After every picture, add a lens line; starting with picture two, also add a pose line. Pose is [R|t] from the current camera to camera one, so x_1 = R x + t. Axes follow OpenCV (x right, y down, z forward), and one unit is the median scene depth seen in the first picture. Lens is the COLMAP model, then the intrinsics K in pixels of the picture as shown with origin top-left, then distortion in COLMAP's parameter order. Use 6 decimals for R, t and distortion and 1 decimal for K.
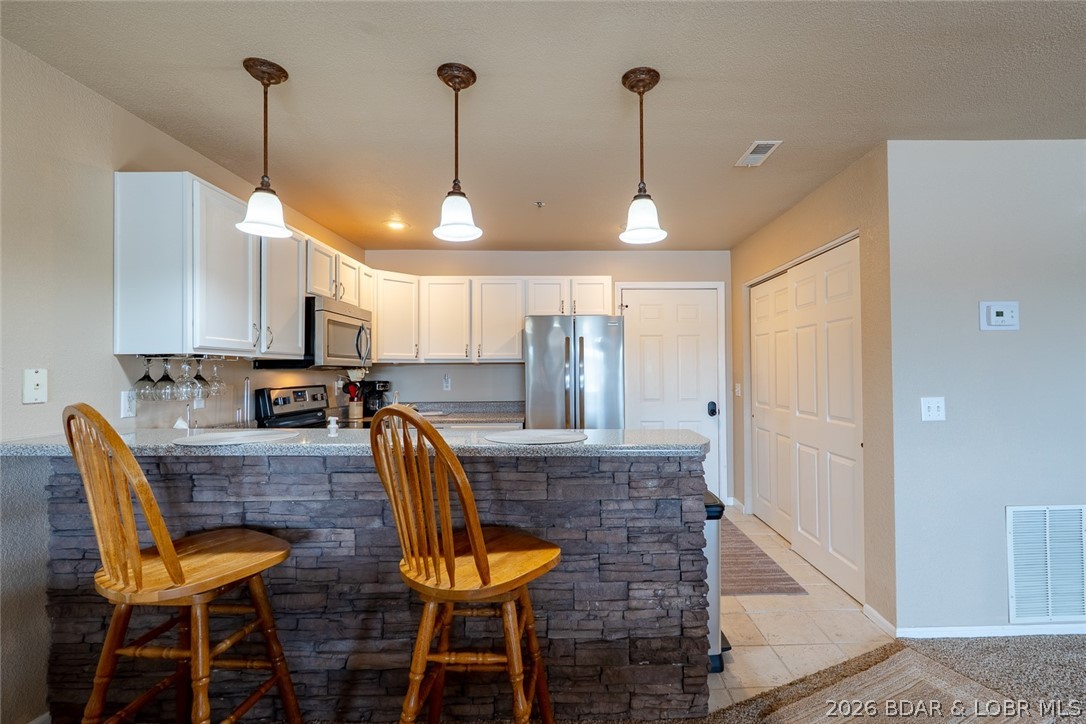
lens RADIAL K [[499.7, 0, 575.5], [0, 499.7, 362.6], [0, 0, 1]] dist [-0.000071, 0.000147]
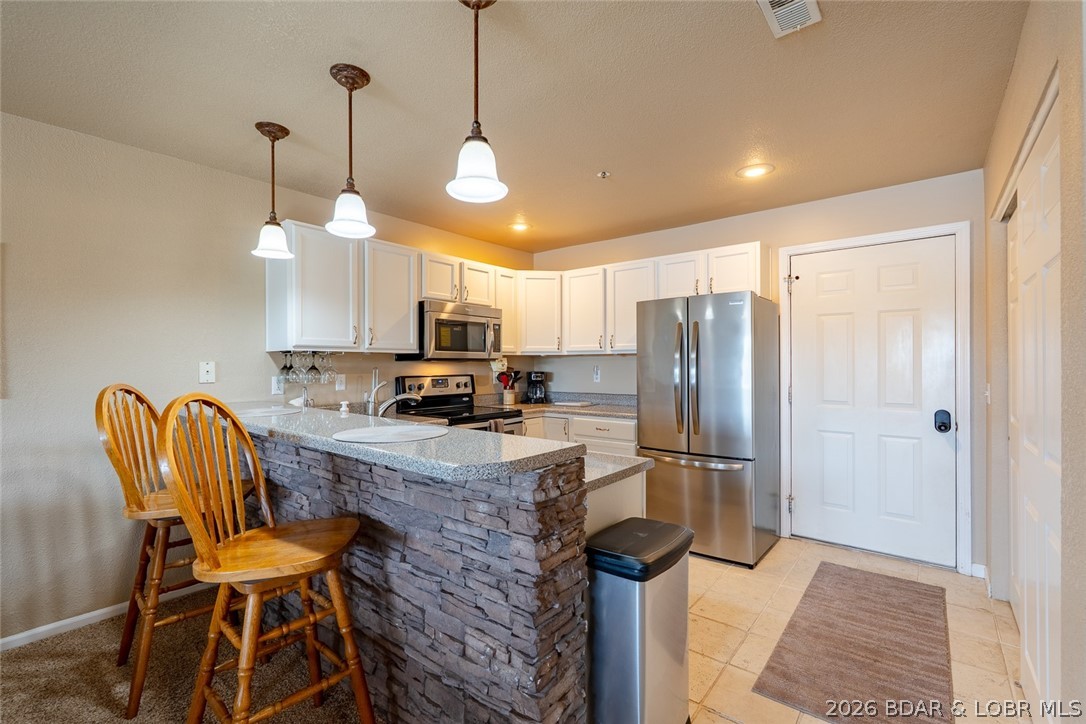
lens RADIAL K [[479.9, 0, 543.0], [0, 479.9, 362.0], [0, 0, 1]] dist [-0.000997, -0.000033]
pose [[0.766479, -0.000311, -0.642270, 0.433834], [0.010732, 0.999866, 0.012323, 0.004001], [0.642180, -0.016338, 0.766380, 0.301501]]
